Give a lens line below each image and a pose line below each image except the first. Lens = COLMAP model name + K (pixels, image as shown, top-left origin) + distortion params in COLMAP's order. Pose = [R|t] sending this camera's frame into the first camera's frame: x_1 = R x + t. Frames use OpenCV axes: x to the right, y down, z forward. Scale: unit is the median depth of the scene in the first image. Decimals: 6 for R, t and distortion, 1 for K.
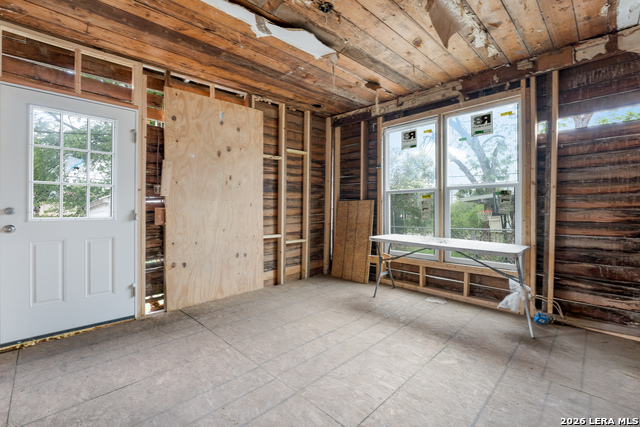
lens RADIAL K [[278.3, 0, 316.0], [0, 278.3, 210.6], [0, 0, 1]] dist [-0.022879, -0.000466]
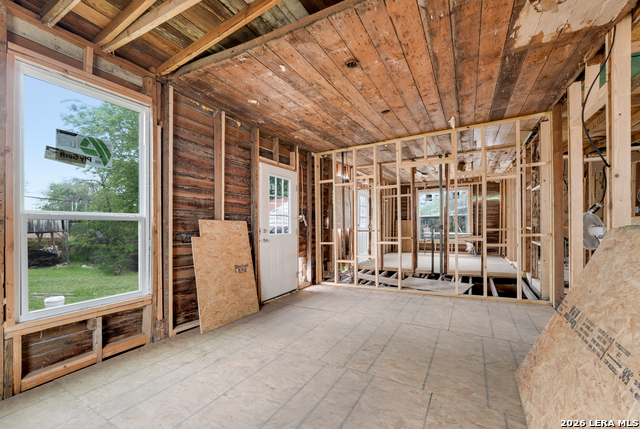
lens RADIAL K [[266.5, 0, 325.7], [0, 266.5, 228.3], [0, 0, 1]] dist [-0.009932, -0.000679]
pose [[0.951898, -0.022891, 0.305559, -1.771053], [0.022116, 0.999737, 0.006000, 0.008133], [-0.305616, 0.001046, 0.952154, -1.450463]]
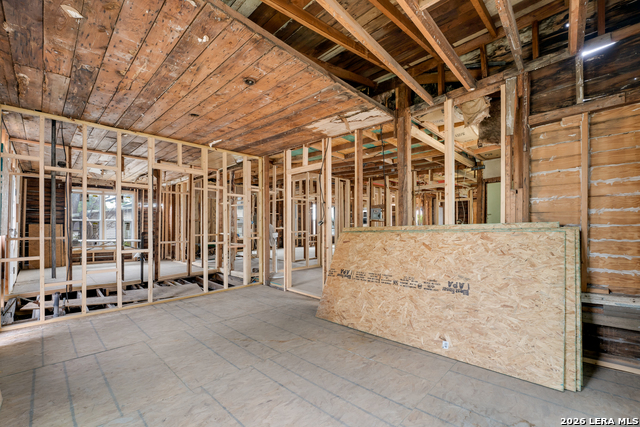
lens RADIAL K [[266.5, 0, 307.0], [0, 266.5, 227.2], [0, 0, 1]] dist [-0.009932, -0.000679]
pose [[-0.016976, 0.001093, 0.999855, -2.266175], [0.007791, 0.999969, -0.000961, -0.000626], [-0.999826, 0.007773, -0.016984, -0.931596]]
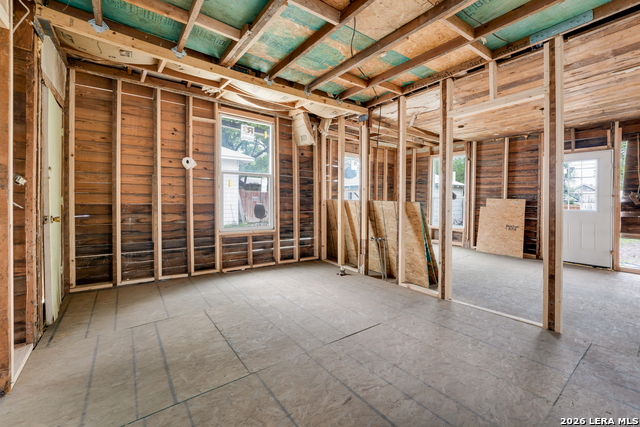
lens RADIAL K [[266.5, 0, 315.4], [0, 266.5, 201.4], [0, 0, 1]] dist [-0.009932, -0.000679]
pose [[-0.121709, 0.005220, -0.992552, 0.163162], [-0.010734, 0.999921, 0.006575, -0.005727], [0.992508, 0.011454, -0.121644, -1.421654]]
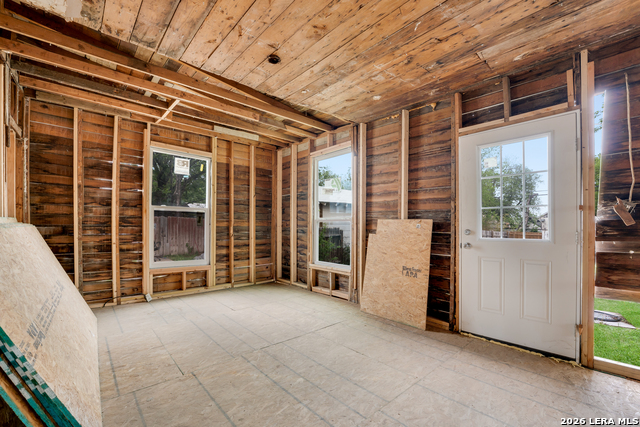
lens RADIAL K [[278.3, 0, 312.5], [0, 278.3, 229.0], [0, 0, 1]] dist [-0.022879, -0.000466]
pose [[-0.048527, -0.003341, -0.998816, -0.733367], [-0.008889, 0.999956, -0.002912, 0.018266], [0.998782, 0.008737, -0.048555, -0.632908]]
